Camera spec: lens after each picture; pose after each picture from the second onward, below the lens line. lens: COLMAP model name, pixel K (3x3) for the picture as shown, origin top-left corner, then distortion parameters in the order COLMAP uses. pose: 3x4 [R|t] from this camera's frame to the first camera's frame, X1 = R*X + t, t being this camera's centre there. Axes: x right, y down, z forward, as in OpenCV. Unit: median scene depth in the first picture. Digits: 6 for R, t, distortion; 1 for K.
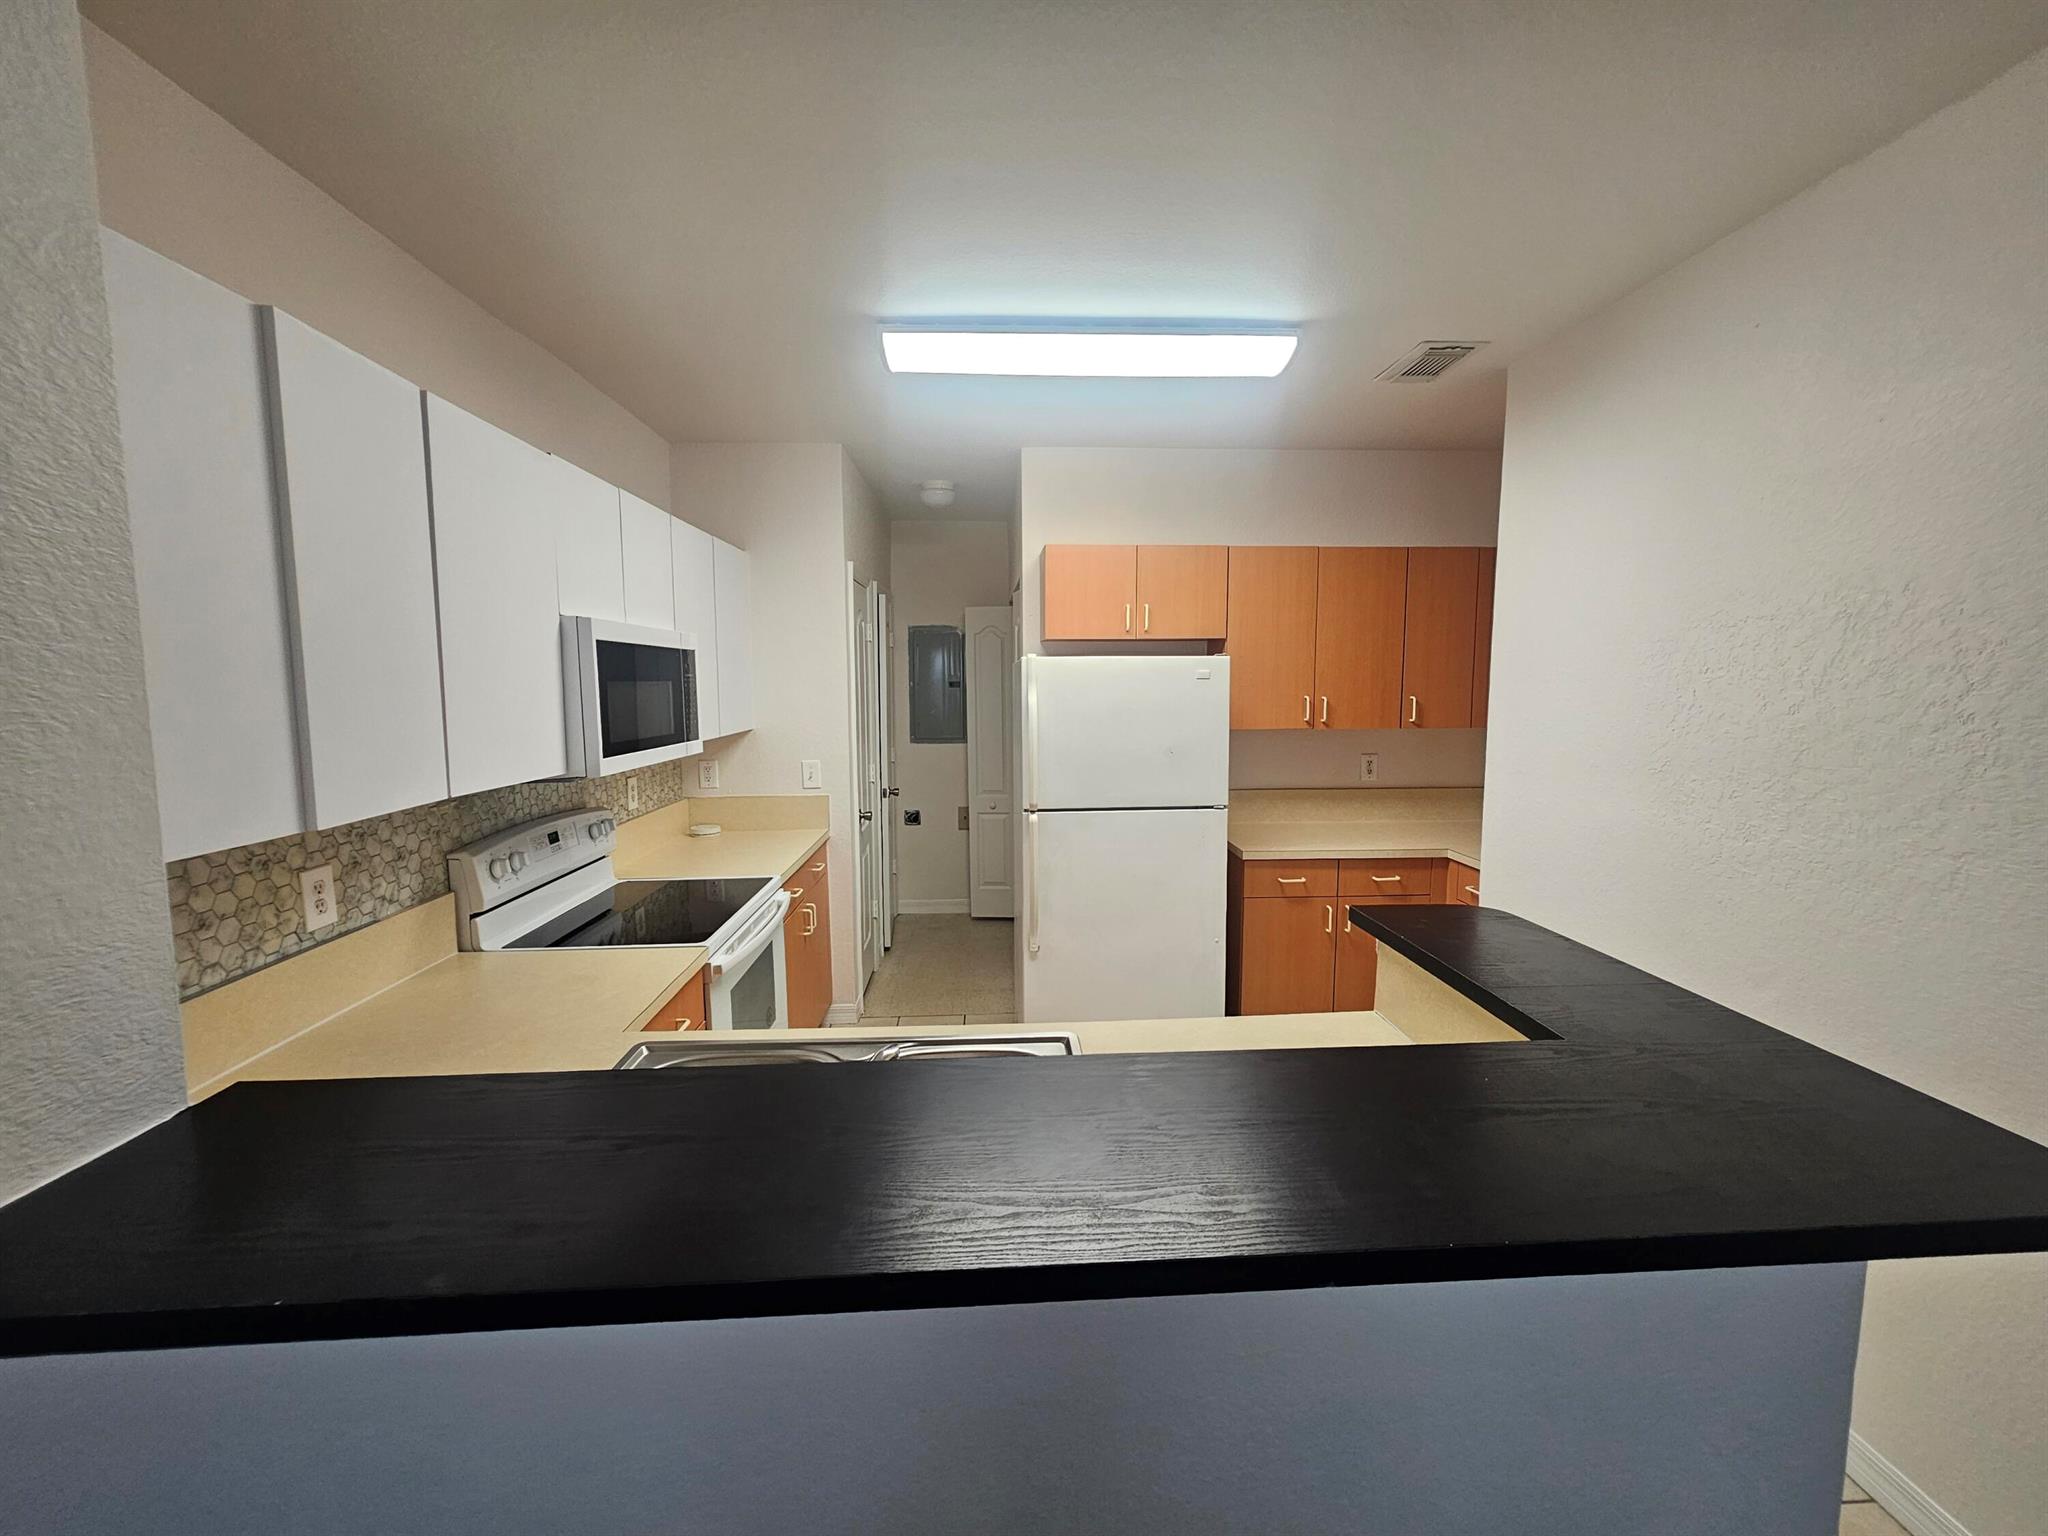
lens RADIAL K [[840.6, 0, 1025.2], [0, 840.6, 767.5], [0, 0, 1]] dist [-0.016598, -0.000328]
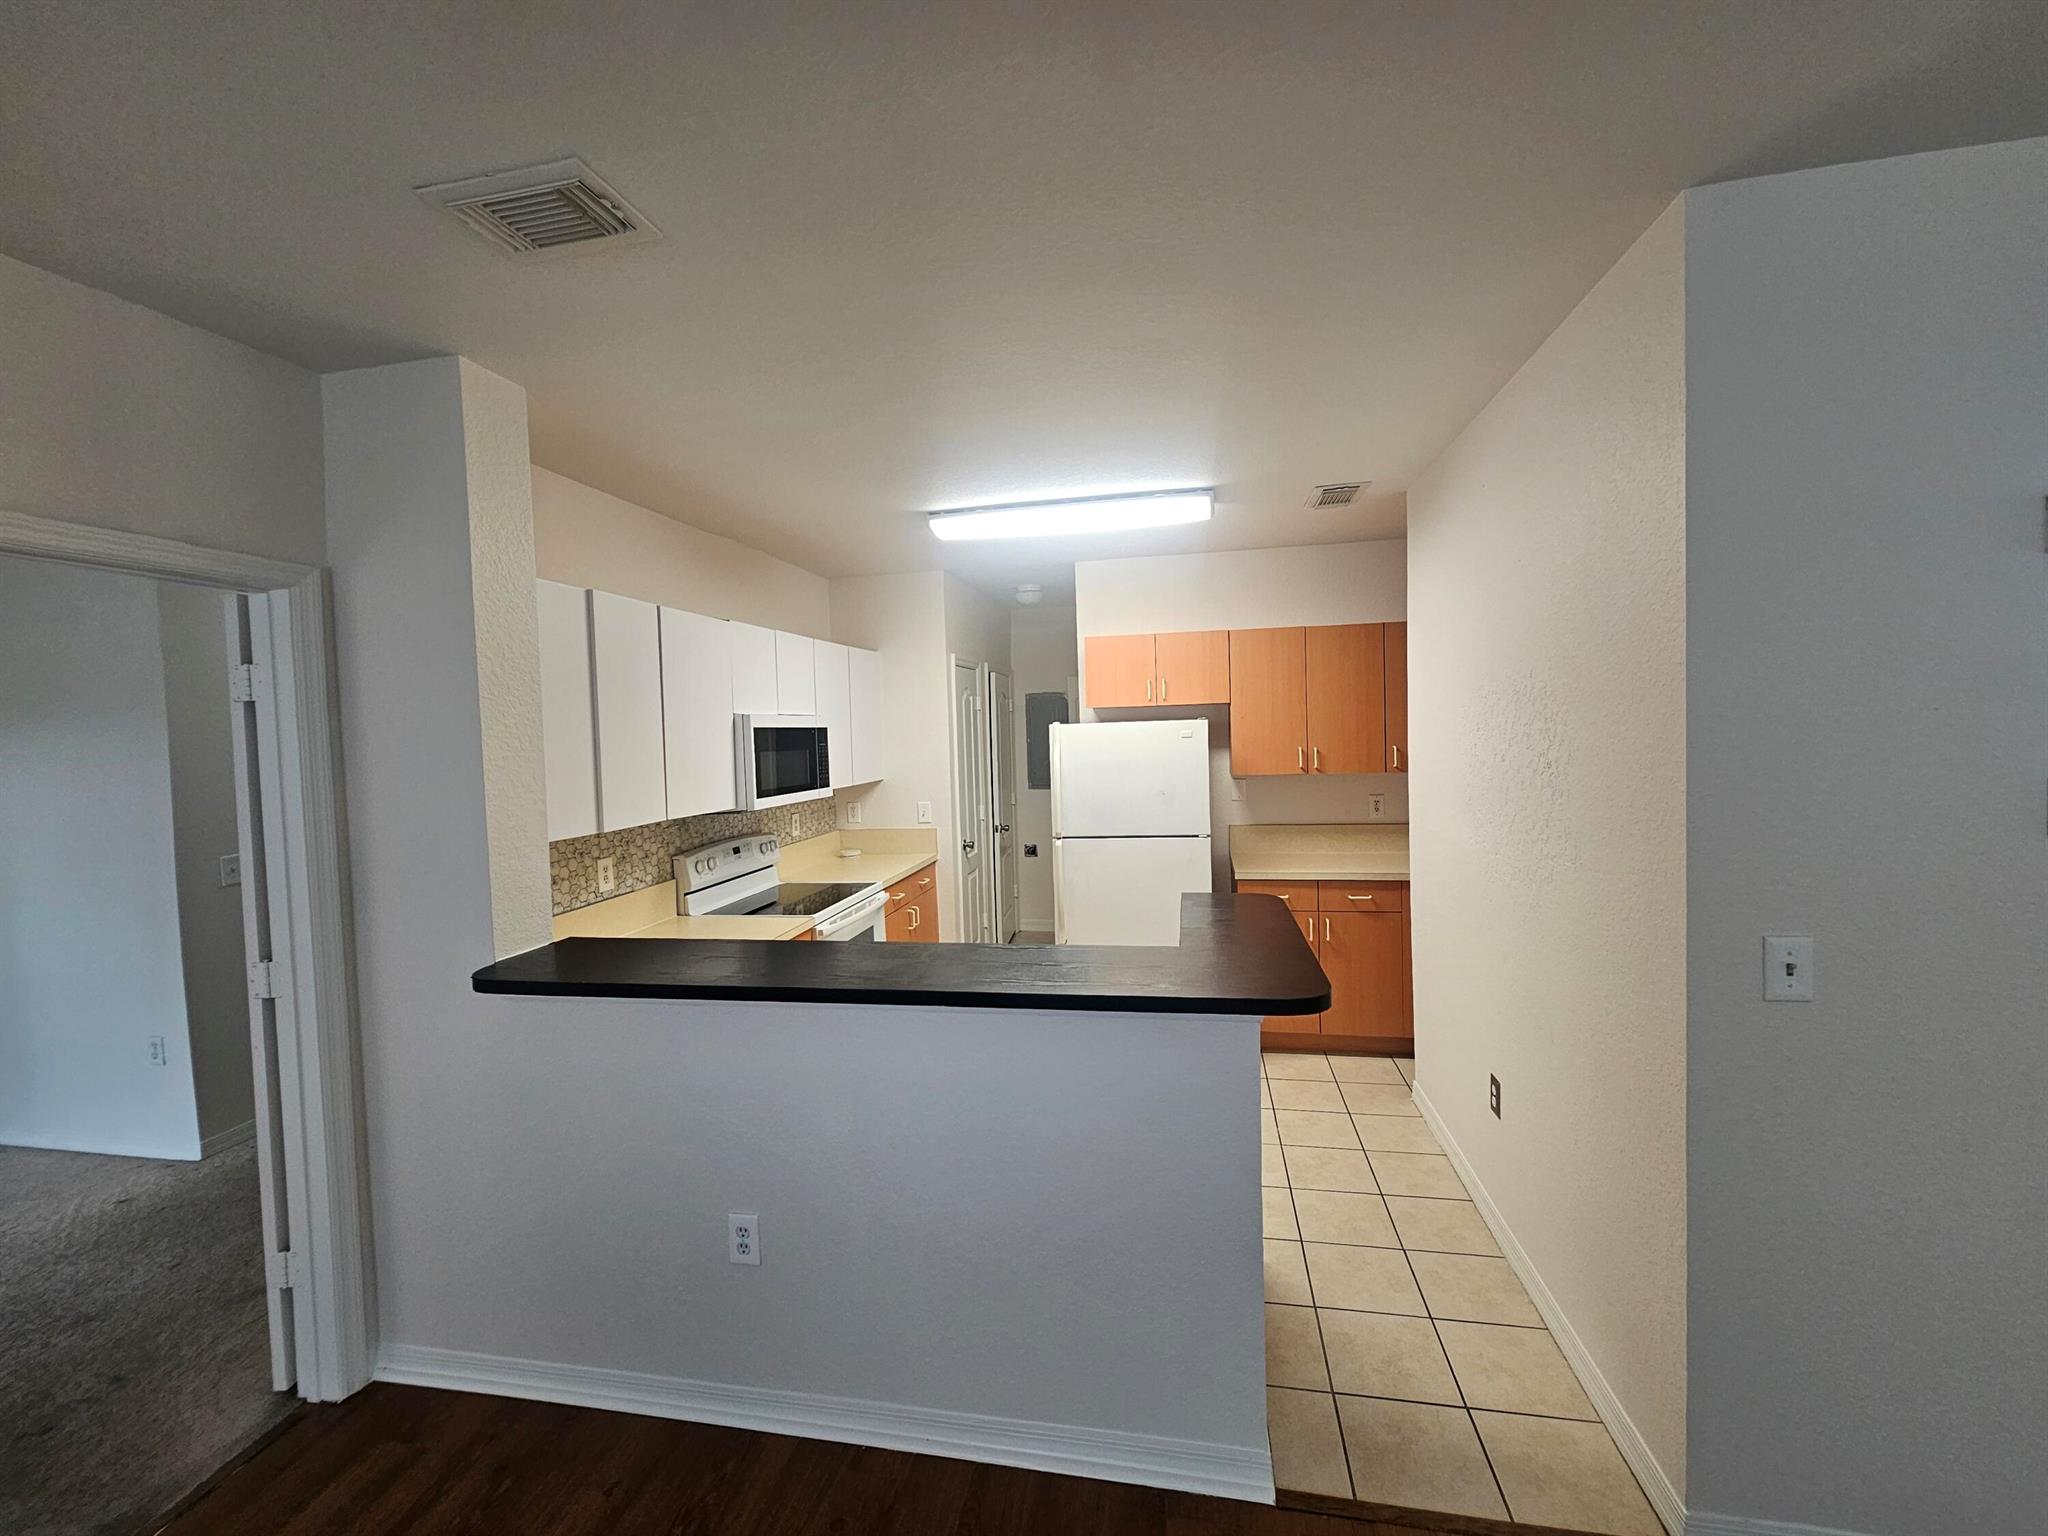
lens RADIAL K [[840.6, 0, 1023.7], [0, 840.6, 764.3], [0, 0, 1]] dist [-0.016598, -0.000328]
pose [[0.969039, -0.014628, -0.246473, 0.322851], [0.000375, 0.998330, -0.057776, 0.012799], [0.246907, 0.055895, 0.967426, -0.368360]]
